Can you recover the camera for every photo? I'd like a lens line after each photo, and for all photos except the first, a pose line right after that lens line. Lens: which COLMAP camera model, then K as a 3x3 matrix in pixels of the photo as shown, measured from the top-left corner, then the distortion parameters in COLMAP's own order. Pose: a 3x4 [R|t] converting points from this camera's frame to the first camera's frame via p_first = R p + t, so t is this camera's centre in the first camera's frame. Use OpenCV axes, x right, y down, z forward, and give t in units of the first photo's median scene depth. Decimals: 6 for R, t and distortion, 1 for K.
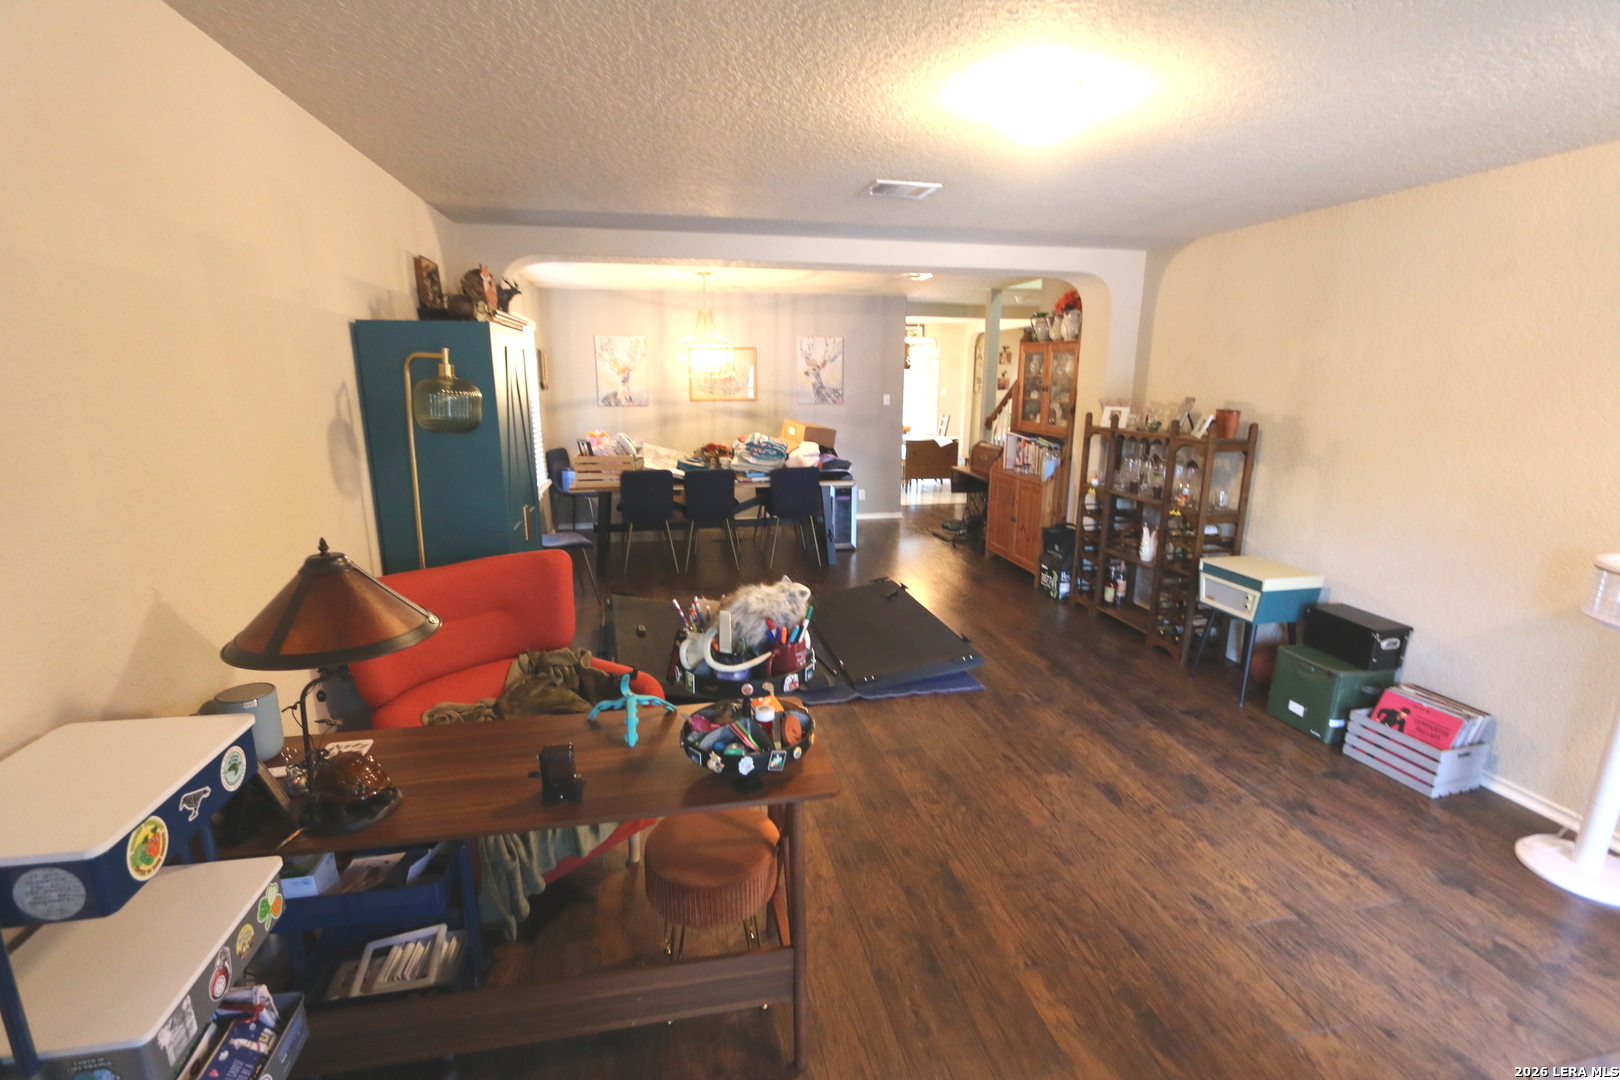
lens RADIAL K [[741.9, 0, 807.9], [0, 741.9, 542.6], [0, 0, 1]] dist [-0.020212, 0.003599]
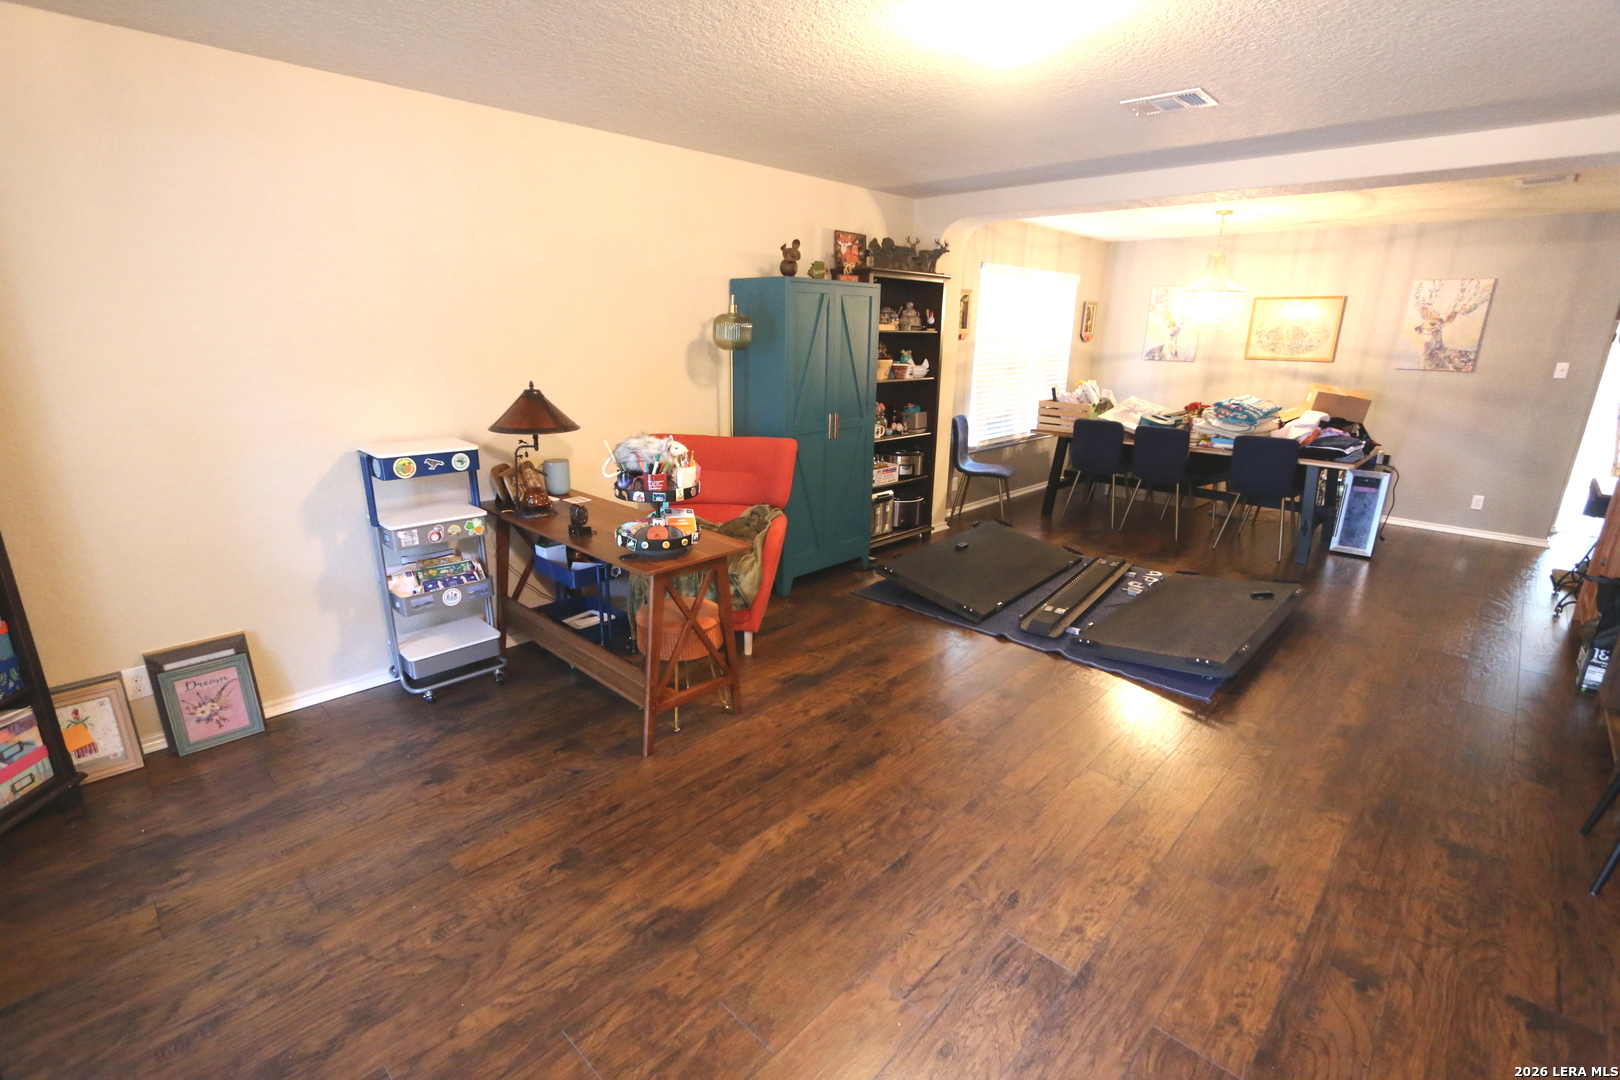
lens RADIAL K [[741.9, 0, 796.7], [0, 741.9, 539.1], [0, 0, 1]] dist [-0.020212, 0.003599]
pose [[0.563856, 0.230568, -0.793035, 0.338589], [-0.195663, 0.970195, 0.142958, -0.003807], [0.802360, 0.074561, 0.592164, 0.077934]]
